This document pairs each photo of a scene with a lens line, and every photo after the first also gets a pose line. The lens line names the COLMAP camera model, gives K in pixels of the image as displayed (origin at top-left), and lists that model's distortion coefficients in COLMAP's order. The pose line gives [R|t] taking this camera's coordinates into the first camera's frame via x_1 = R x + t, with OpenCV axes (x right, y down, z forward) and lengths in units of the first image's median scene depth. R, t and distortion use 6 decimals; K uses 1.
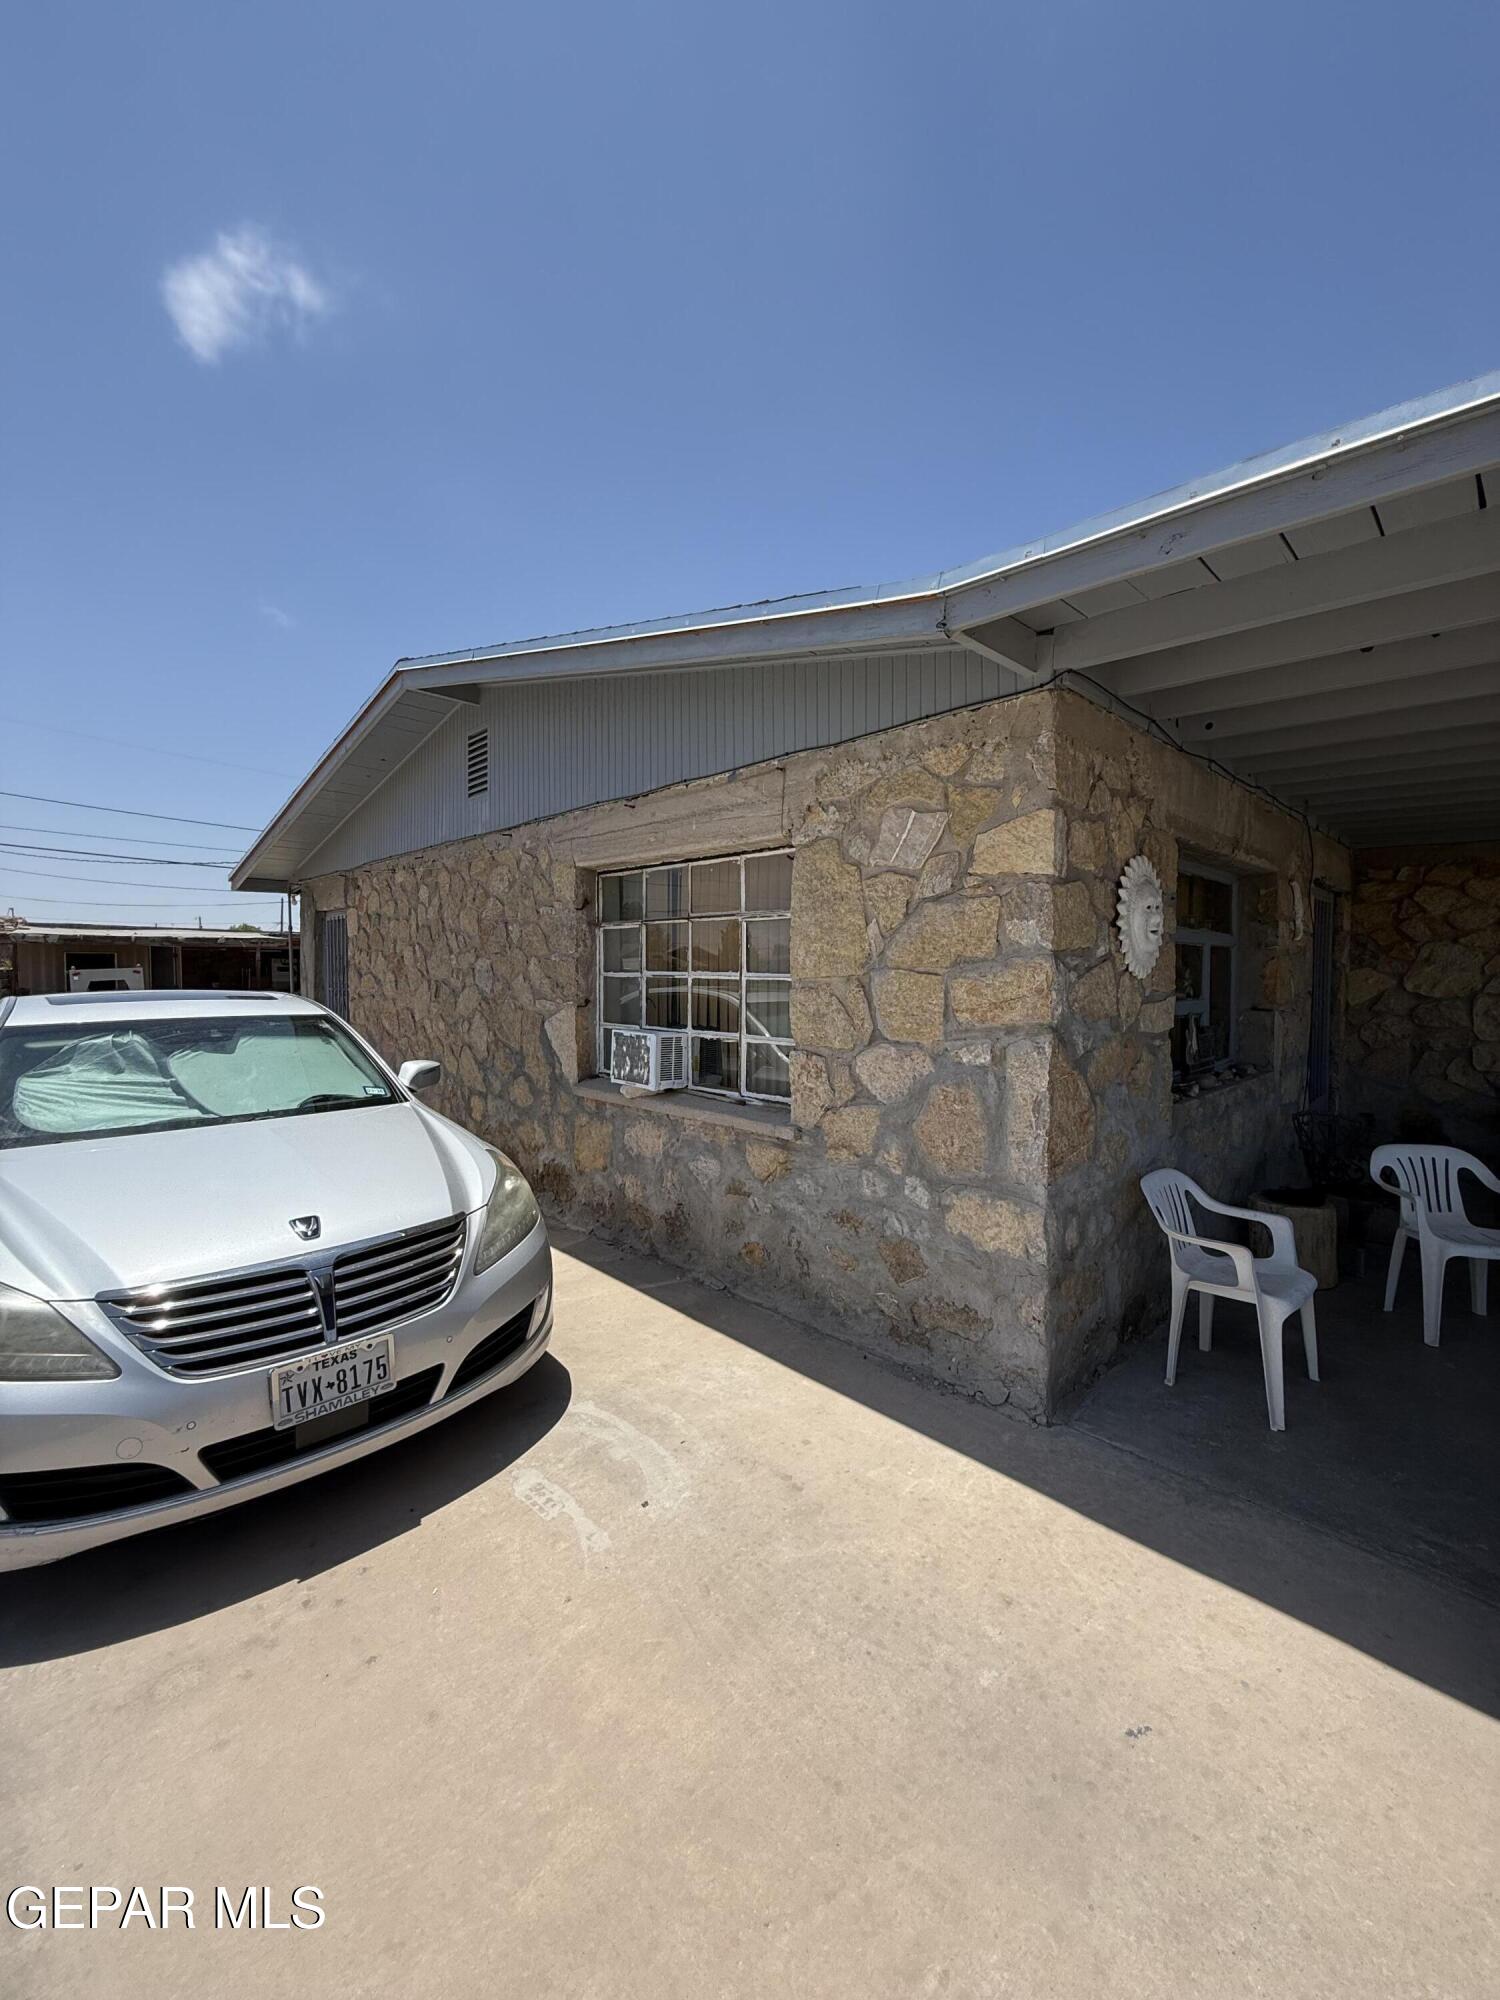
lens RADIAL K [[802.5, 0, 750.0], [0, 802.5, 1000.0], [0, 0, 1]] dist [0.001129, 0.000337]
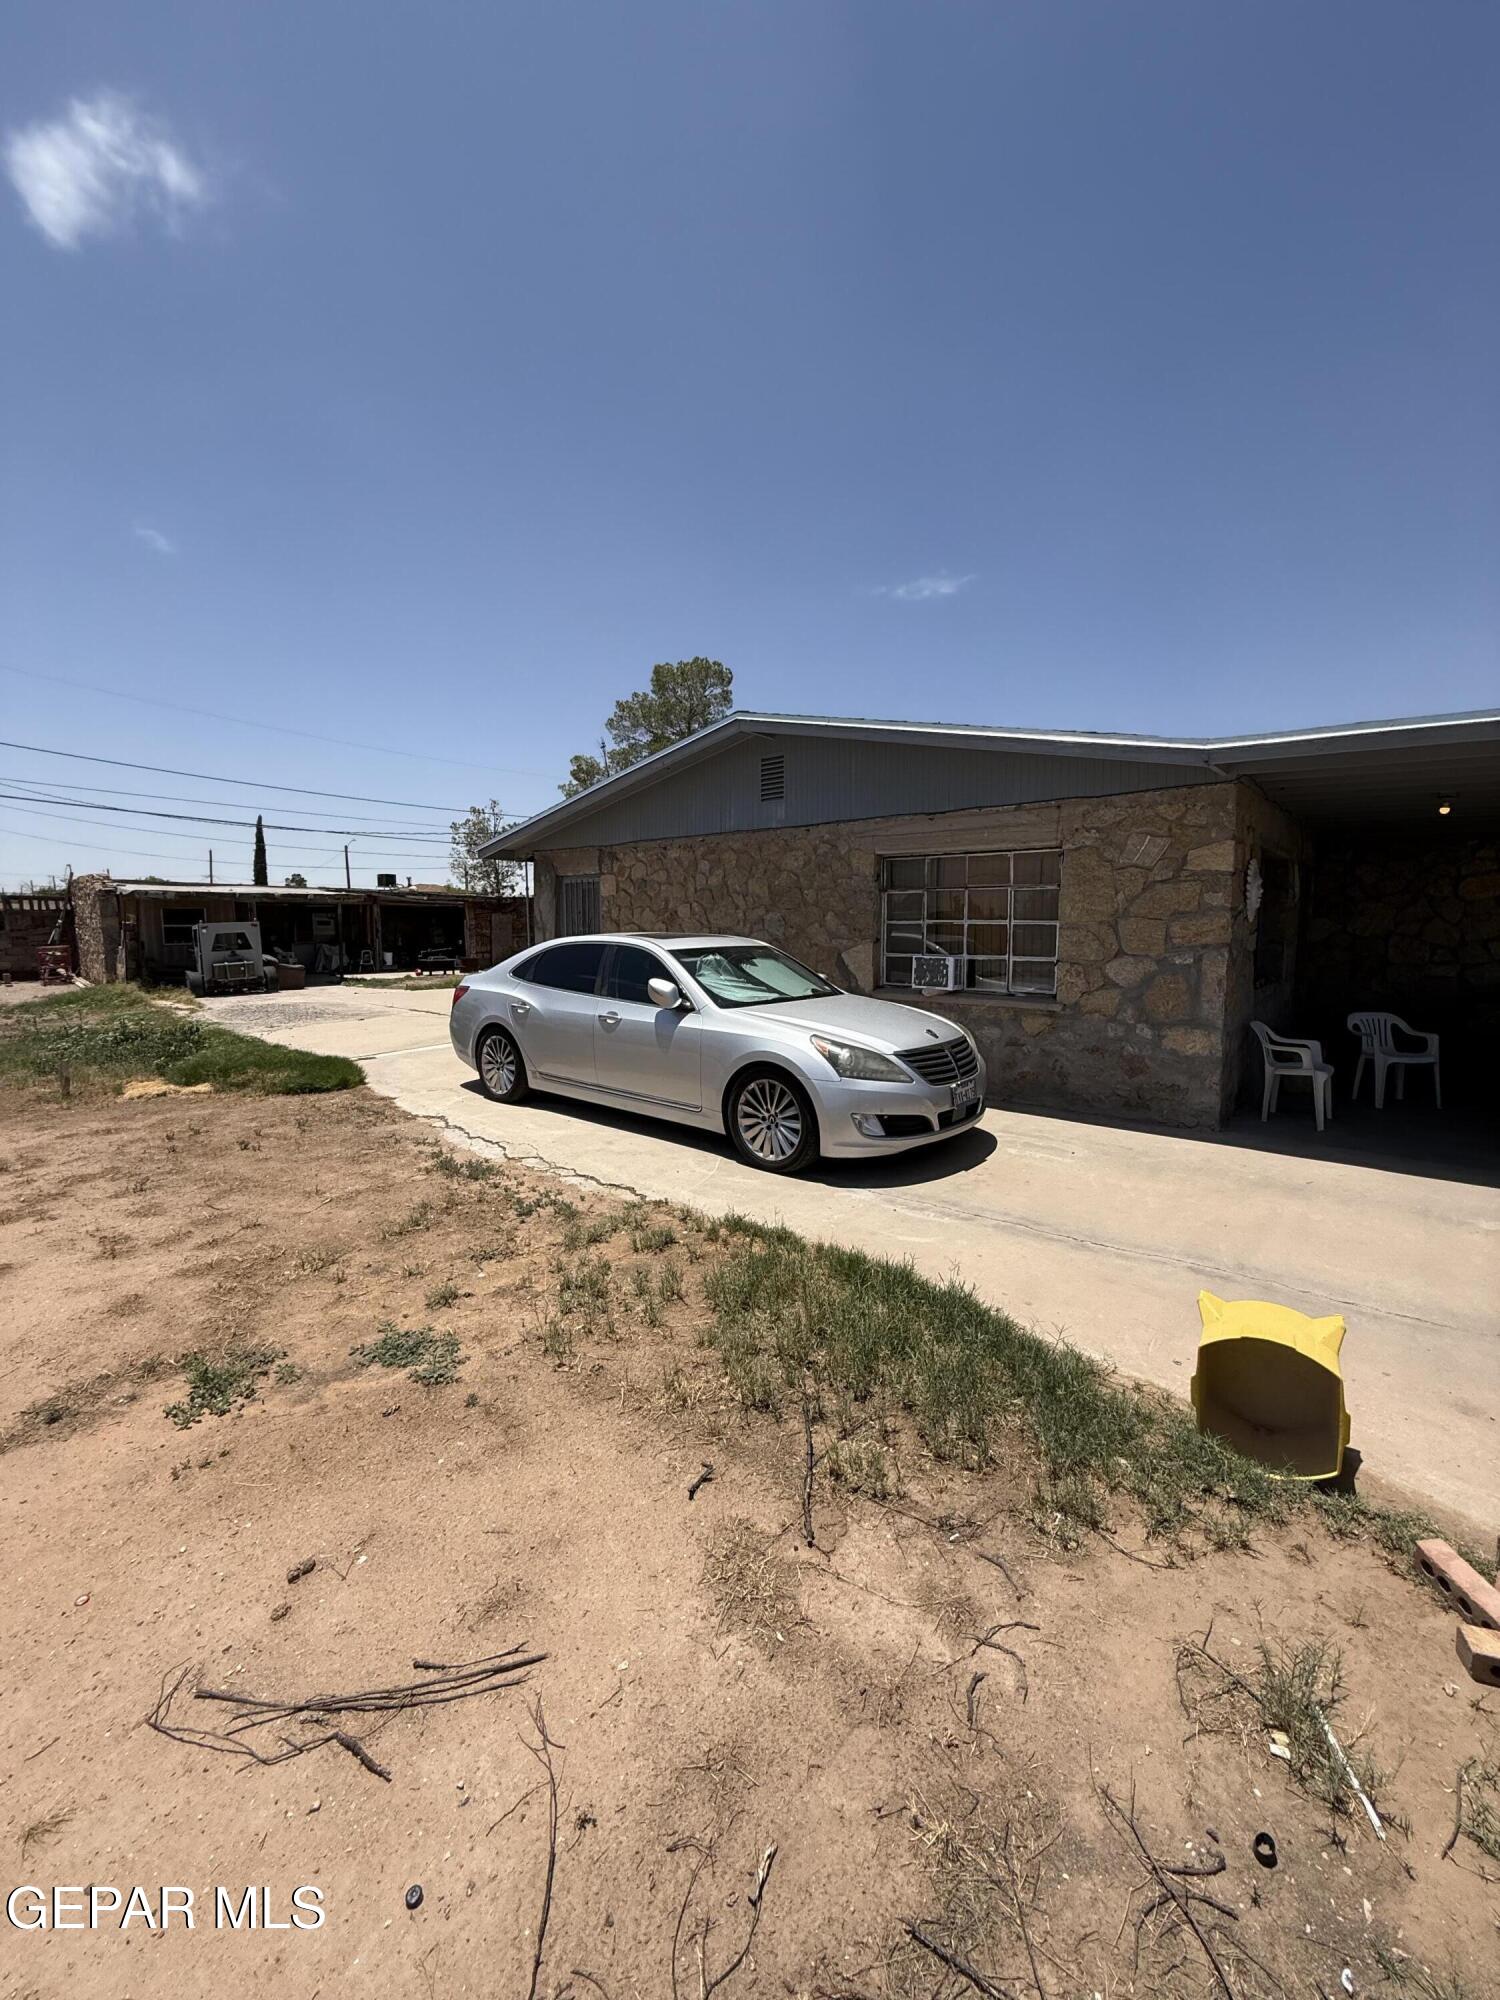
lens RADIAL K [[795.9, 0, 748.6], [0, 795.9, 1000.1], [0, 0, 1]] dist [-0.002378, 0.000330]
pose [[0.995943, -0.011985, 0.089184, -0.883301], [0.006748, 0.998247, 0.058793, 0.040355], [-0.089733, -0.057953, 0.994278, -0.803727]]
